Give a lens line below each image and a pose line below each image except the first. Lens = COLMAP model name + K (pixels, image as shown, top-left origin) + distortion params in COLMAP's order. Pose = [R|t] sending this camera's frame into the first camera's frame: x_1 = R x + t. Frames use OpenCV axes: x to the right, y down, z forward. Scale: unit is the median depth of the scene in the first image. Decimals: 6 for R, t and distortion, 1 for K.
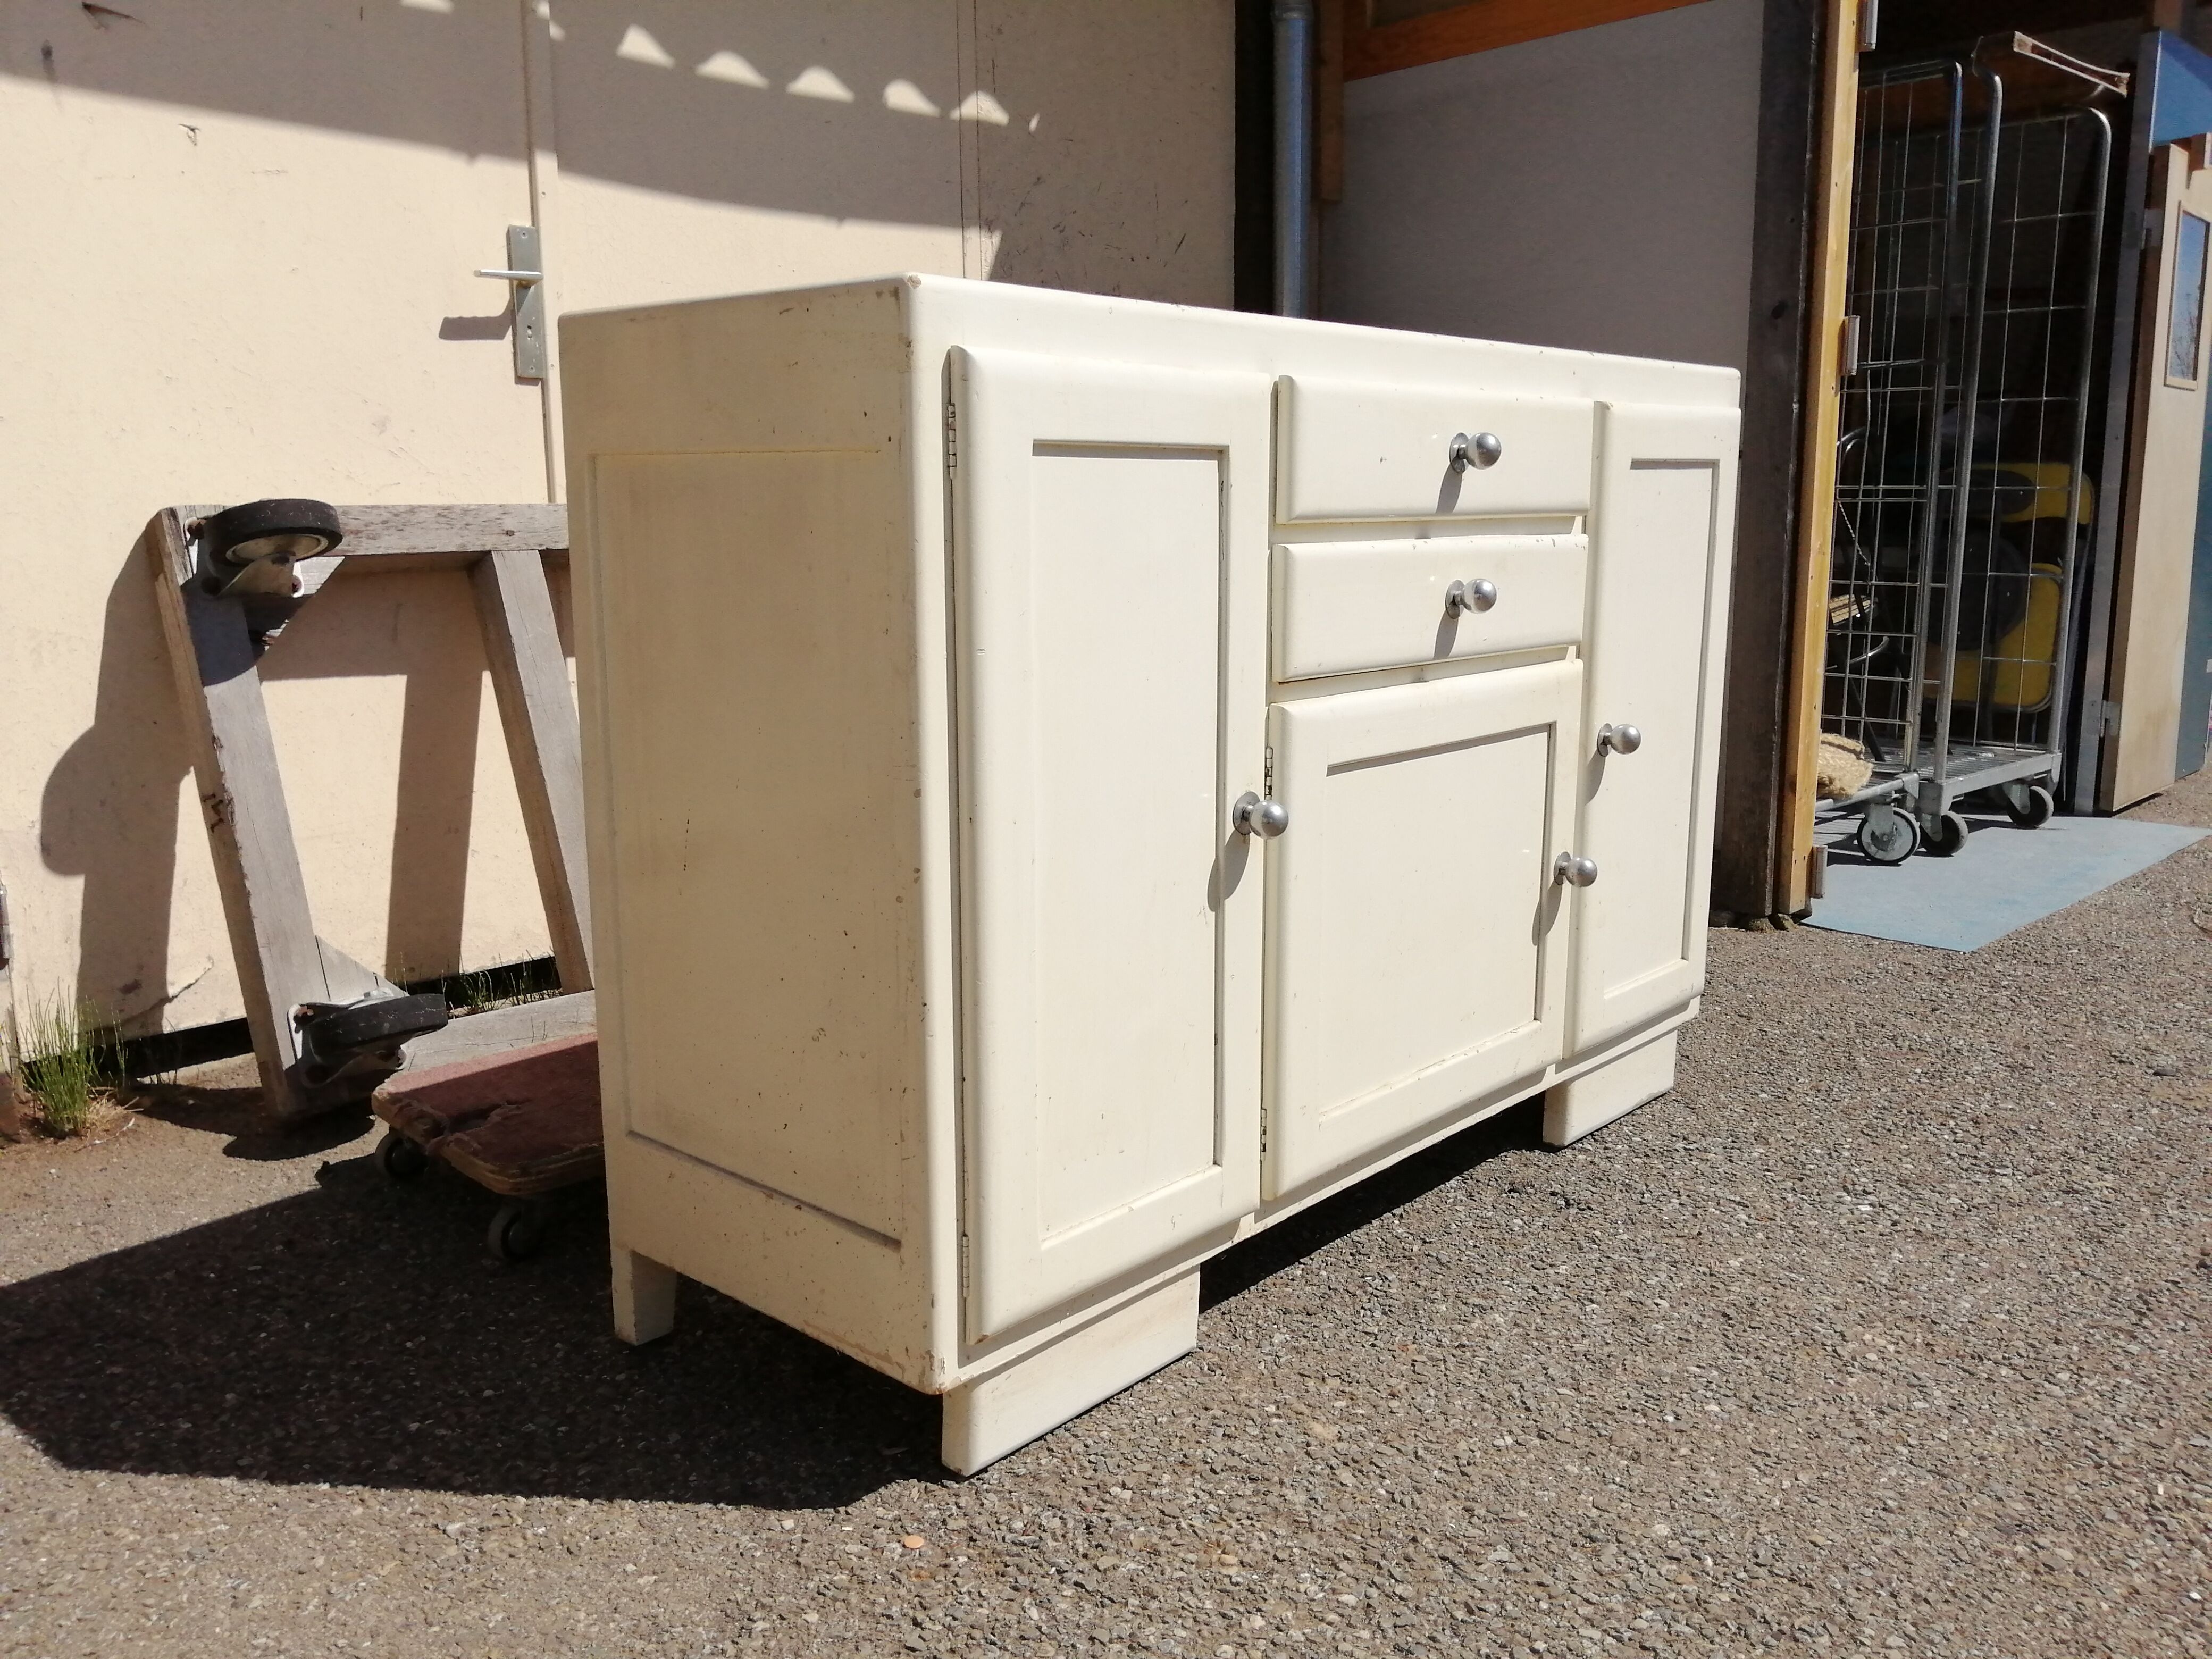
lens RADIAL K [[1802.4, 0, 1102.2], [0, 1802.4, 839.0], [0, 0, 1]] dist [0.004599, -0.017492]
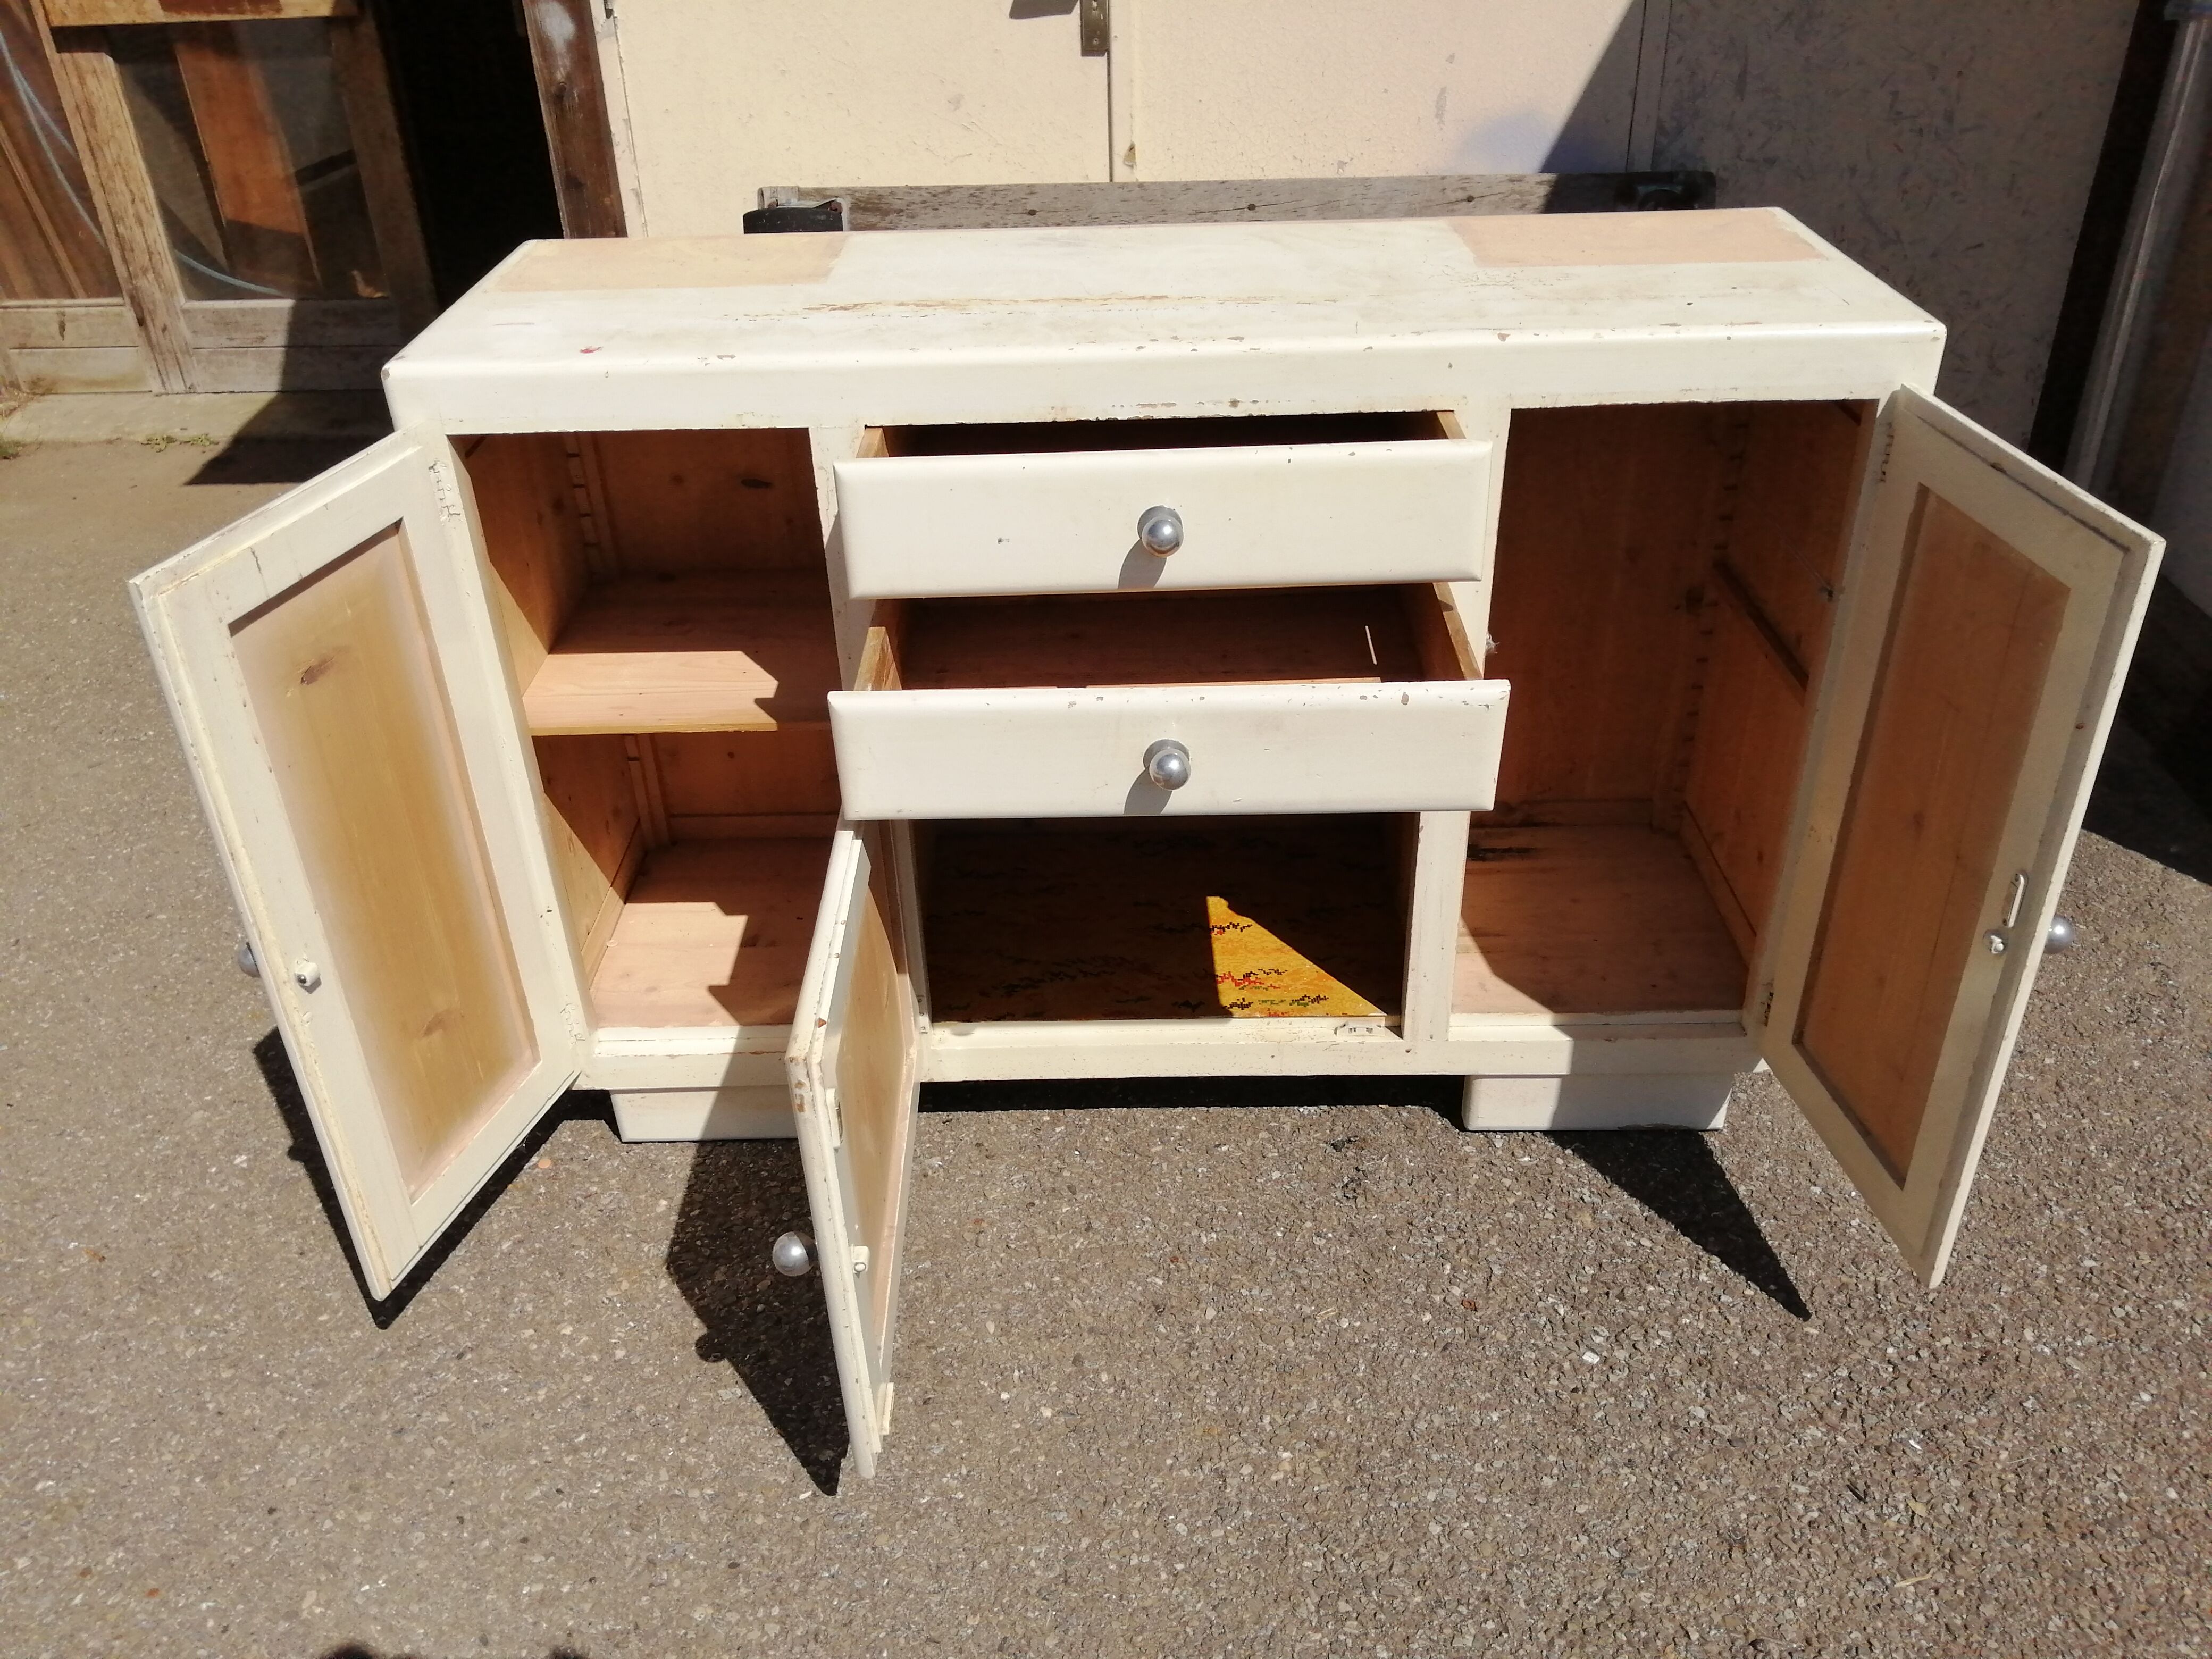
lens RADIAL K [[1808.6, 0, 1094.4], [0, 1808.6, 831.6], [0, 0, 1]] dist [0.032880, -0.004962]
pose [[0.661039, 0.382123, -0.645763, 0.673072], [-0.117916, 0.902823, 0.413530, -0.342132], [0.741029, -0.197214, 0.641859, 0.257788]]
